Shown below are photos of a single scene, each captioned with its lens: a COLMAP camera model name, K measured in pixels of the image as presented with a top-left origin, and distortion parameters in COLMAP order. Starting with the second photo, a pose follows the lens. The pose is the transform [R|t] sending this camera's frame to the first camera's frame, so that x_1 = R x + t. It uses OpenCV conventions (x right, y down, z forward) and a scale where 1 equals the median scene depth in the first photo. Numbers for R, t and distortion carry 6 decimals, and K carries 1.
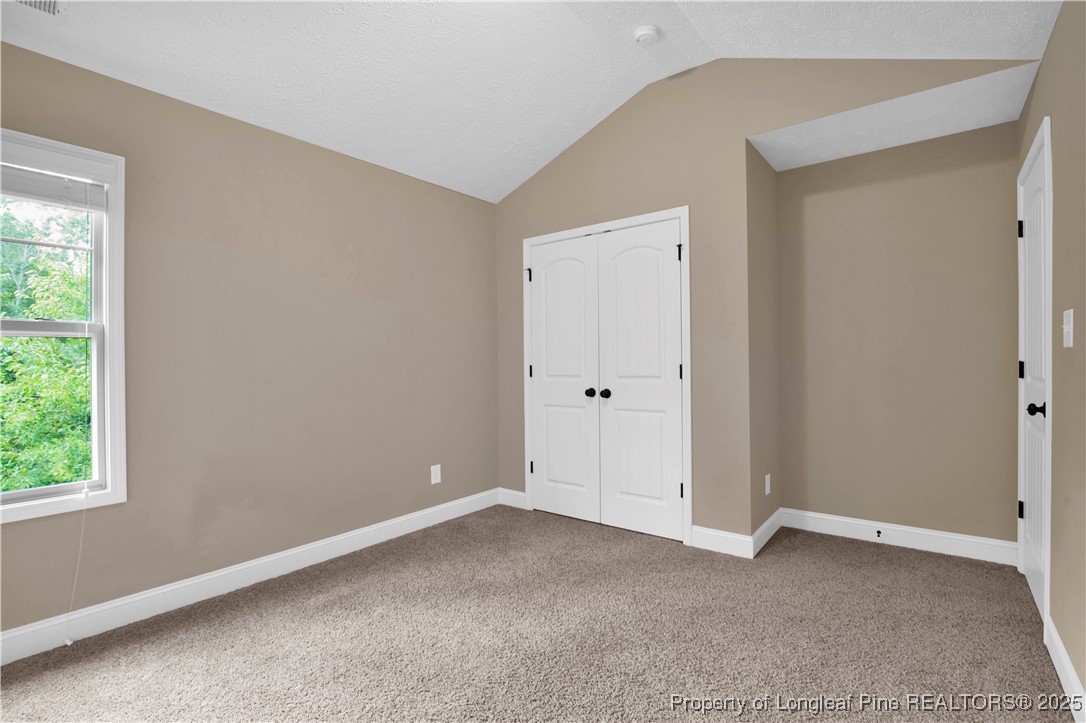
lens RADIAL K [[519.8, 0, 543.0], [0, 519.8, 361.5], [0, 0, 1]] dist [-0.027149, 0.000482]
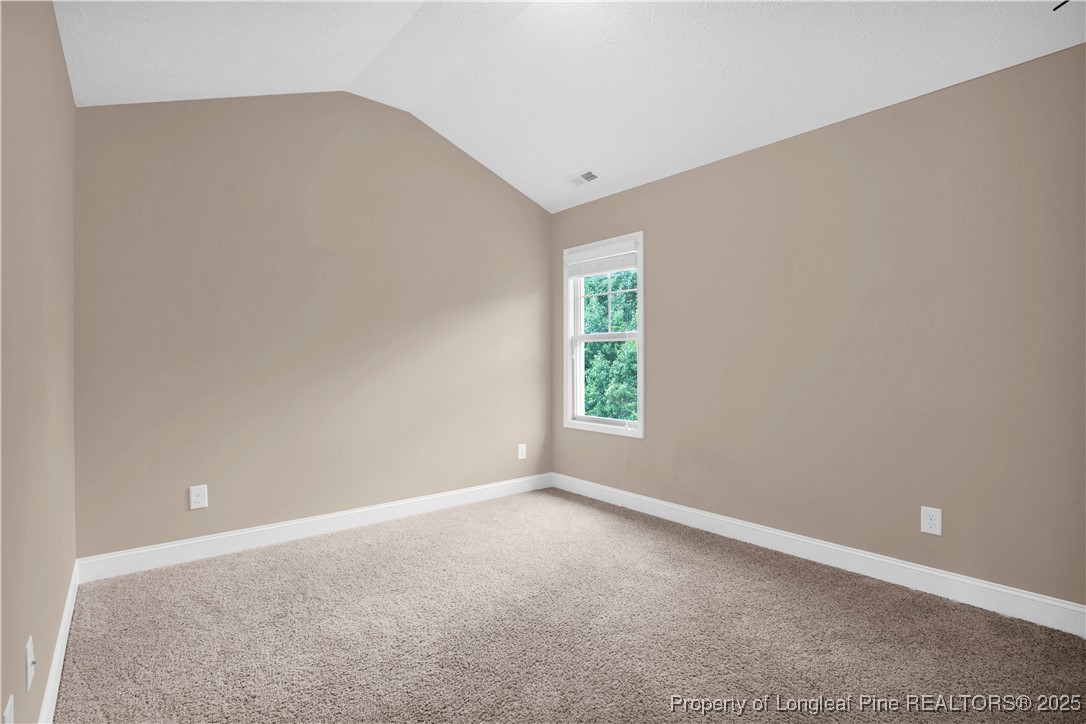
lens RADIAL K [[519.8, 0, 543.0], [0, 519.8, 362.0], [0, 0, 1]] dist [-0.027149, 0.000482]
pose [[-0.233335, 0.010516, -0.972340, 0.756989], [-0.000564, 0.999940, 0.010950, 0.007308], [0.972396, 0.003103, -0.233315, 0.909230]]
